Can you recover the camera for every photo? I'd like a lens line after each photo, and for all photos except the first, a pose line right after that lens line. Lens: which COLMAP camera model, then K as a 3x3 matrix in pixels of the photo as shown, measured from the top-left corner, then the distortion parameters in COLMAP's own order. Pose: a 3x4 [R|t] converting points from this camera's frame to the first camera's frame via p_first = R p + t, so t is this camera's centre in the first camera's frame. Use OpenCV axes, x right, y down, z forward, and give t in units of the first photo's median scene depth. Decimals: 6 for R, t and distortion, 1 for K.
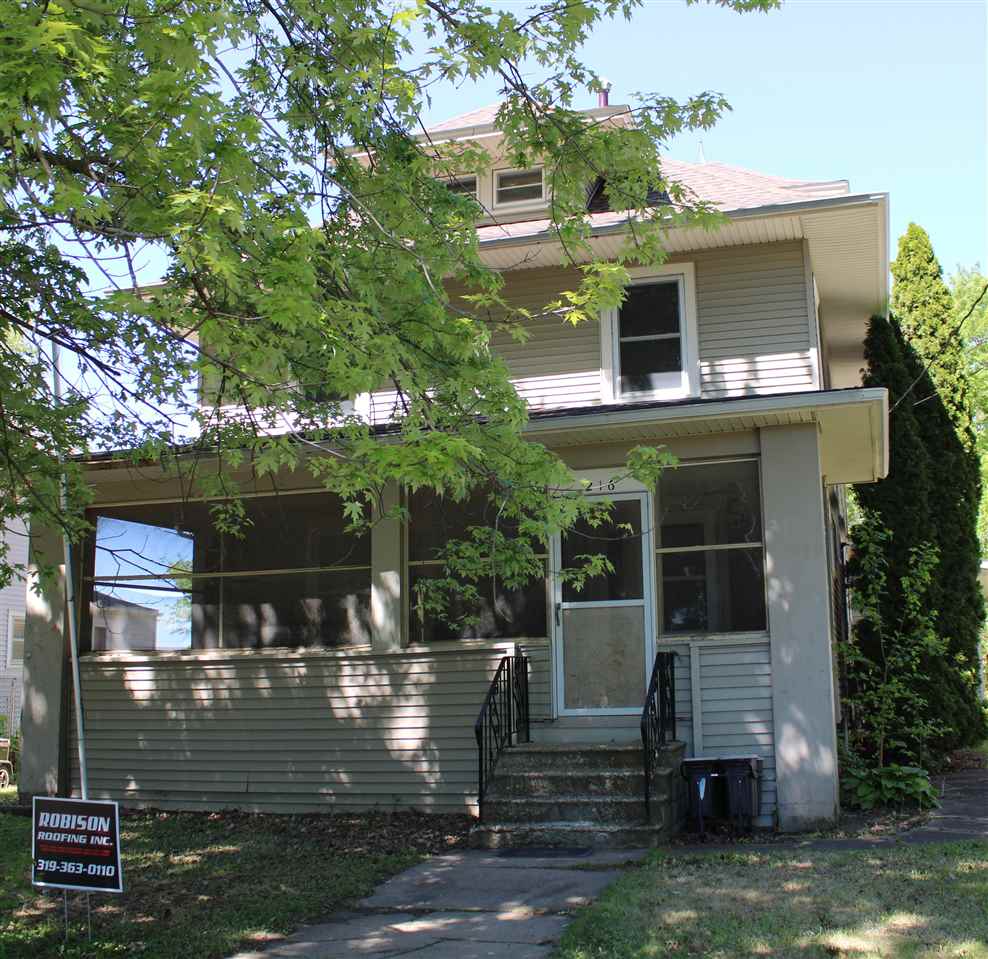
lens RADIAL K [[1117.8, 0, 493.8], [0, 1117.8, 511.9], [0, 0, 1]] dist [-0.090248, 0.026699]
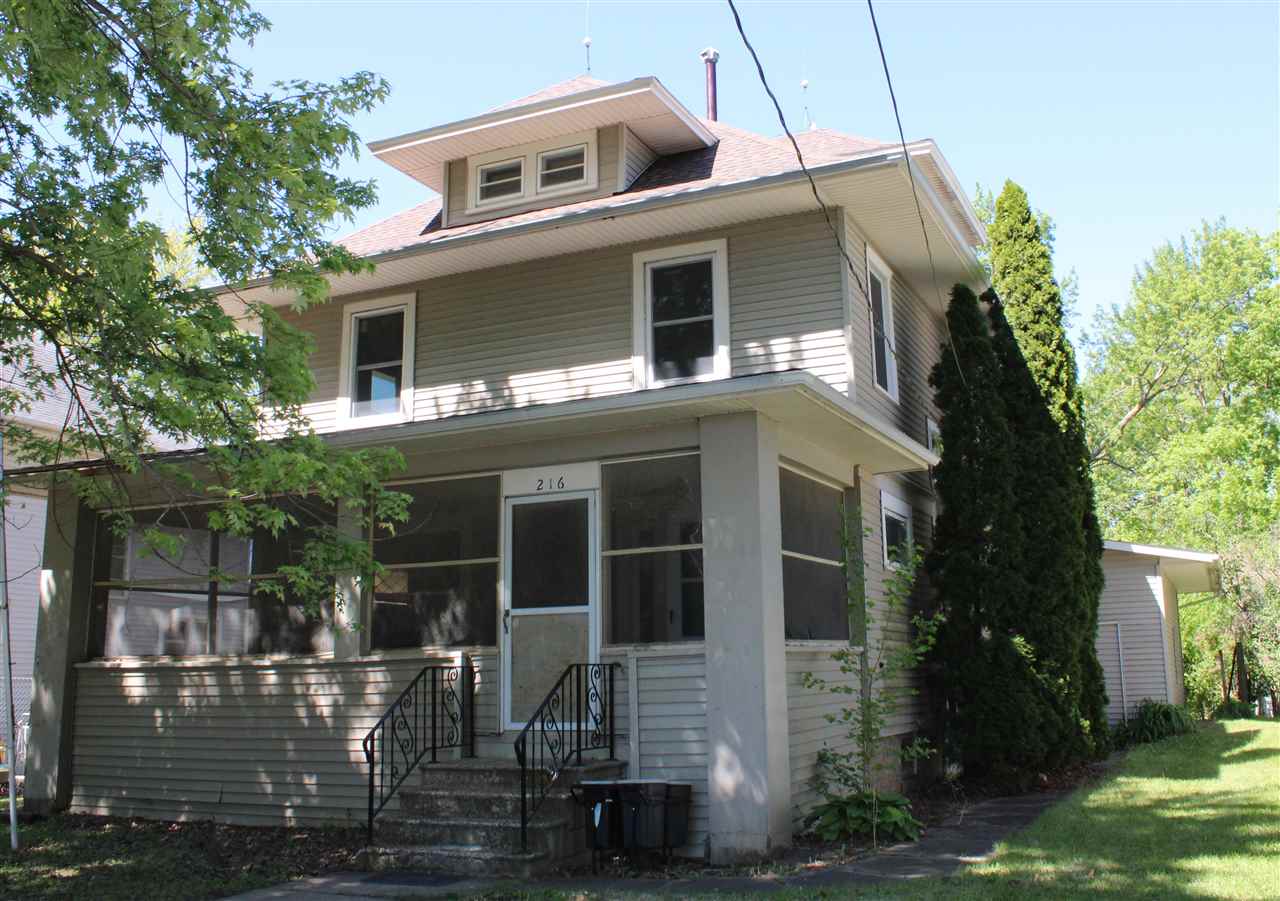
lens RADIAL K [[1162.9, 0, 640.0], [0, 1162.9, 450.5], [0, 0, 1]] dist [-0.129923, 0.149010]
pose [[0.989957, -0.024764, -0.139182, 0.285161], [0.018928, 0.998891, -0.043102, -0.007402], [0.140095, 0.040034, 0.989328, 0.041893]]
